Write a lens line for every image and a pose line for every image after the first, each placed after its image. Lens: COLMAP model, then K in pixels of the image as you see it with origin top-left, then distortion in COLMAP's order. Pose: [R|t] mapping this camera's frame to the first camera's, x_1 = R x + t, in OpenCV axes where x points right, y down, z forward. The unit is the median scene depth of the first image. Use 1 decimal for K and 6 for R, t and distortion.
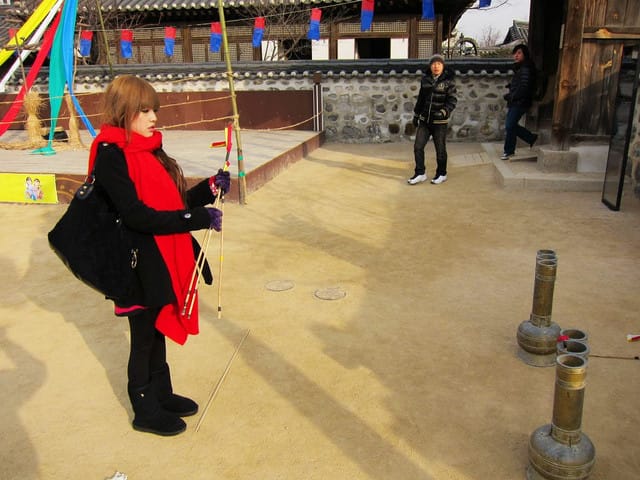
lens RADIAL K [[561.6, 0, 320.0], [0, 561.6, 240.0], [0, 0, 1]] dist [-0.099570, 0.058830]
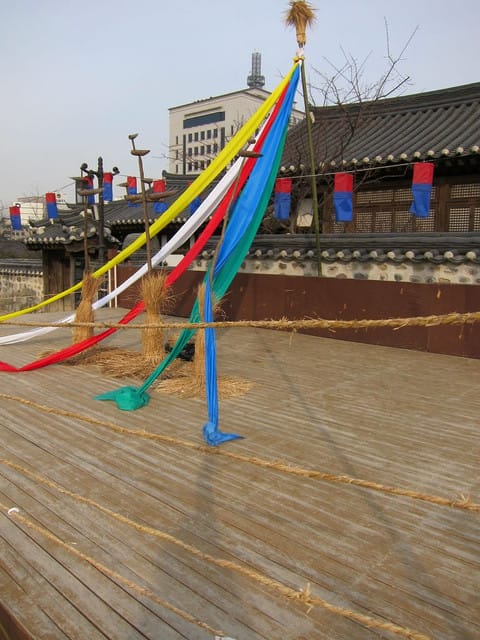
lens RADIAL K [[561.6, 0, 240.0], [0, 561.6, 320.0], [0, 0, 1]] dist [-0.099570, 0.058830]
pose [[0.846718, 0.074725, -0.526769, -0.118271], [-0.161163, 0.979594, -0.120090, -0.138570], [0.507046, 0.186578, 0.841483, 0.461671]]
